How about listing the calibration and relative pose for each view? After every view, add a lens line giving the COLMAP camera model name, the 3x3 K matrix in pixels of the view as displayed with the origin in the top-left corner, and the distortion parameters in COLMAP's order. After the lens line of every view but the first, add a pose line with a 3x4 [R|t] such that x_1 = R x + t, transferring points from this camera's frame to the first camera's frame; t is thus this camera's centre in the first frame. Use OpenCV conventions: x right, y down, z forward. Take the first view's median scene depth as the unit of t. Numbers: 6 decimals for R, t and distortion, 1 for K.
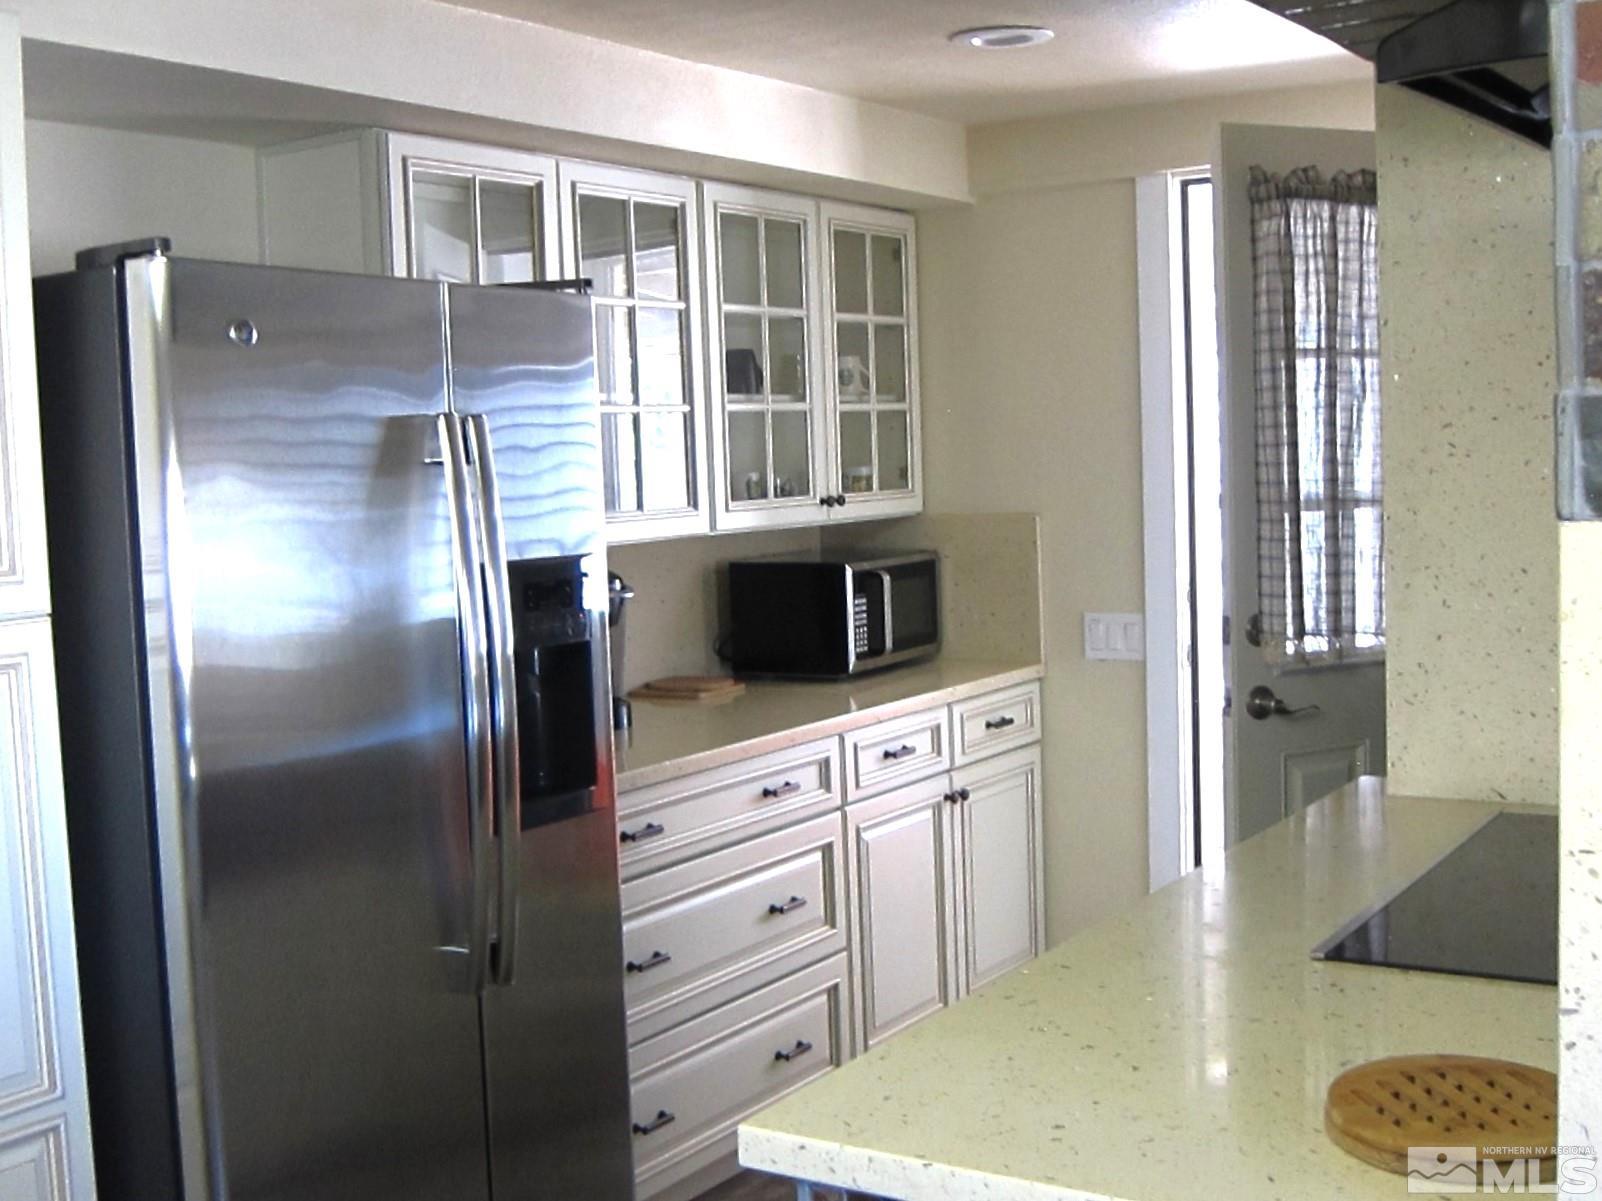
lens RADIAL K [[1912.2, 0, 801.0], [0, 1912.2, 600.5], [0, 0, 1]] dist [0.003899, 0.009668]
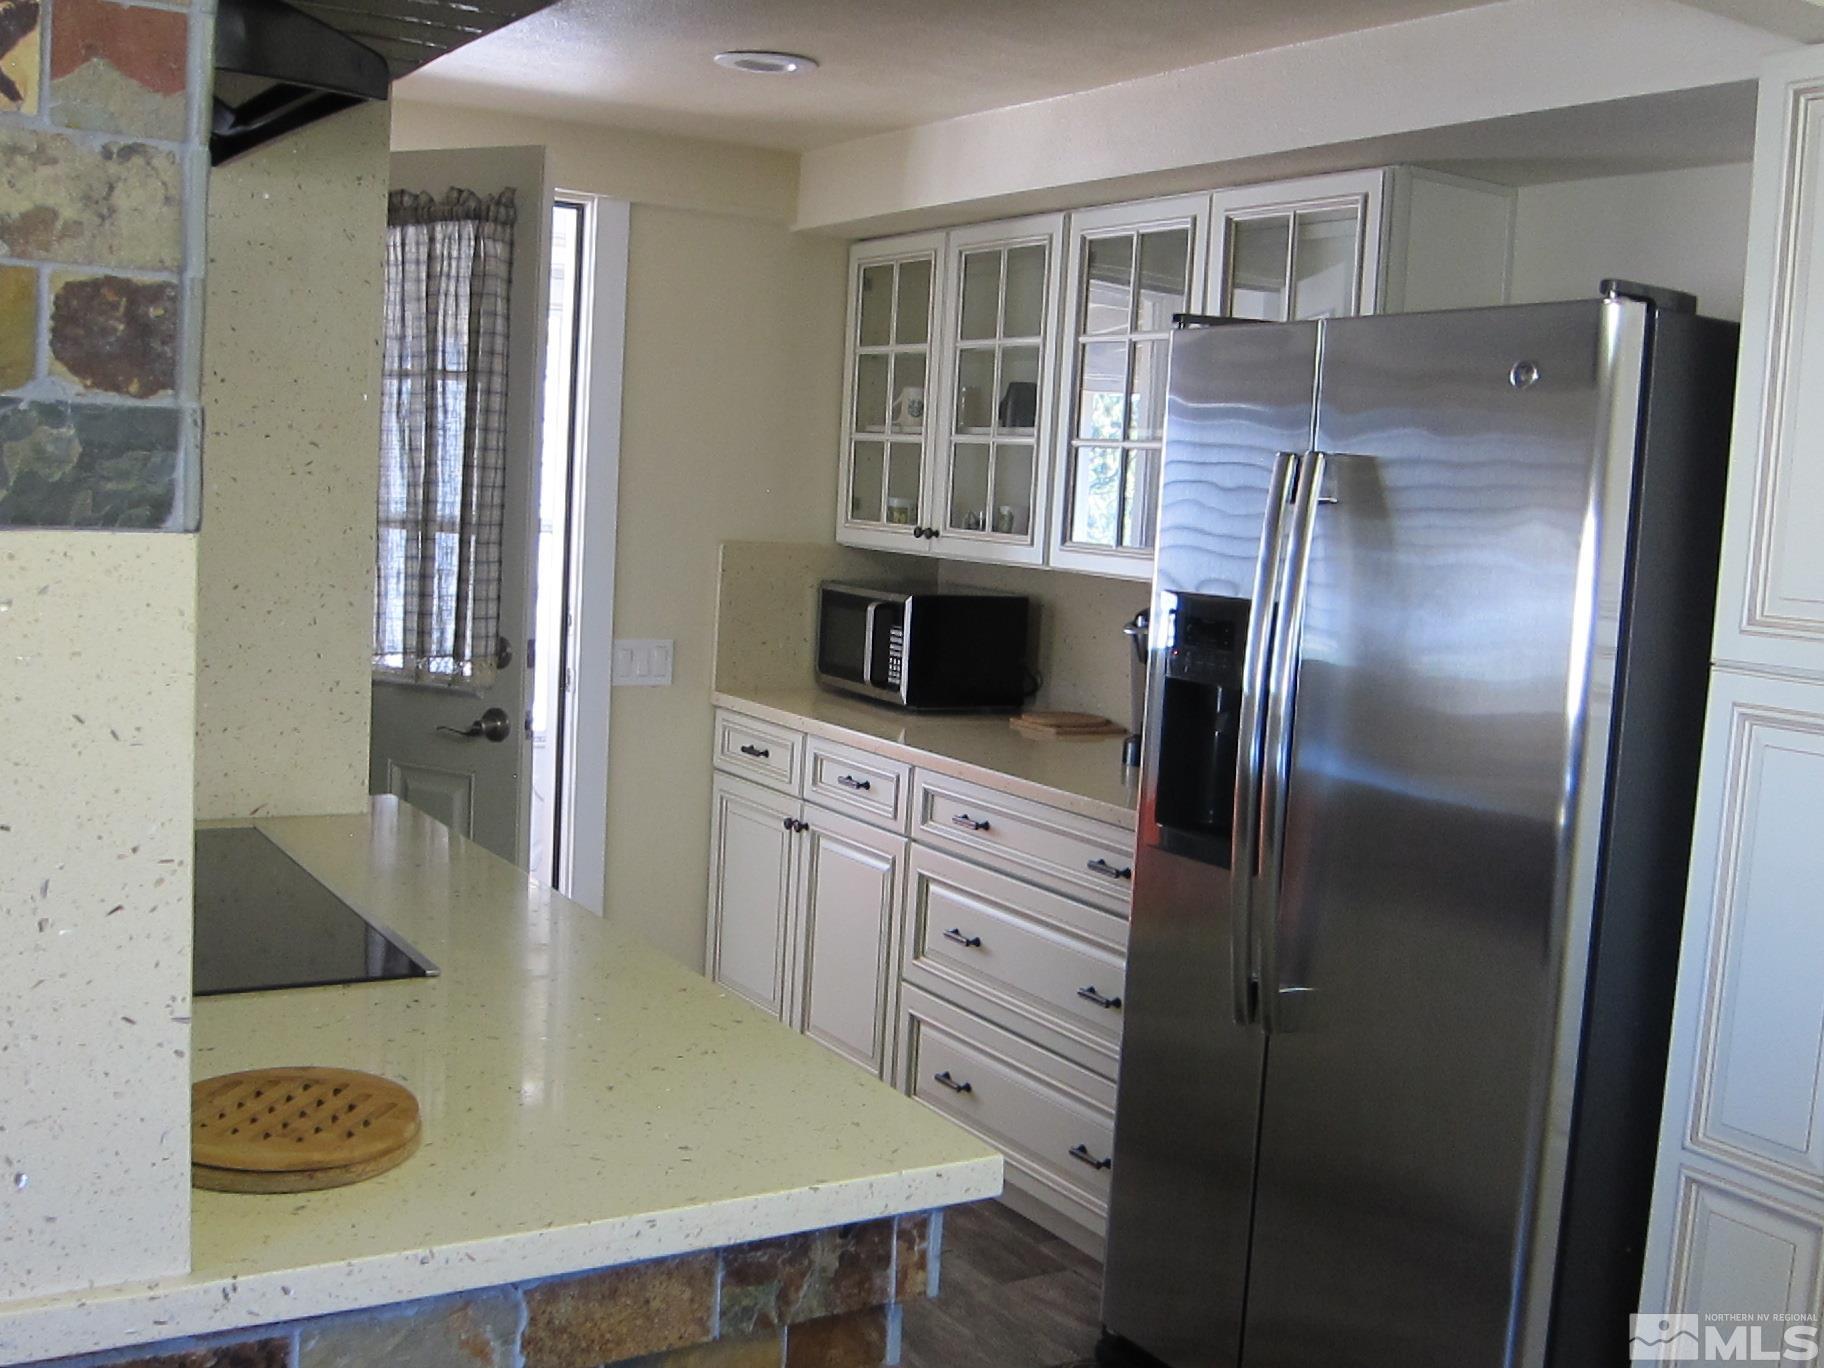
lens RADIAL K [[1929.1, 0, 912.0], [0, 1929.1, 684.0], [0, 0, 1]] dist [0.006695, 0.001056]
pose [[-0.418208, 0.109870, -0.901682, 0.944563], [-0.114918, 0.978282, 0.172503, -0.149199], [0.901053, 0.175761, -0.396499, 1.418368]]
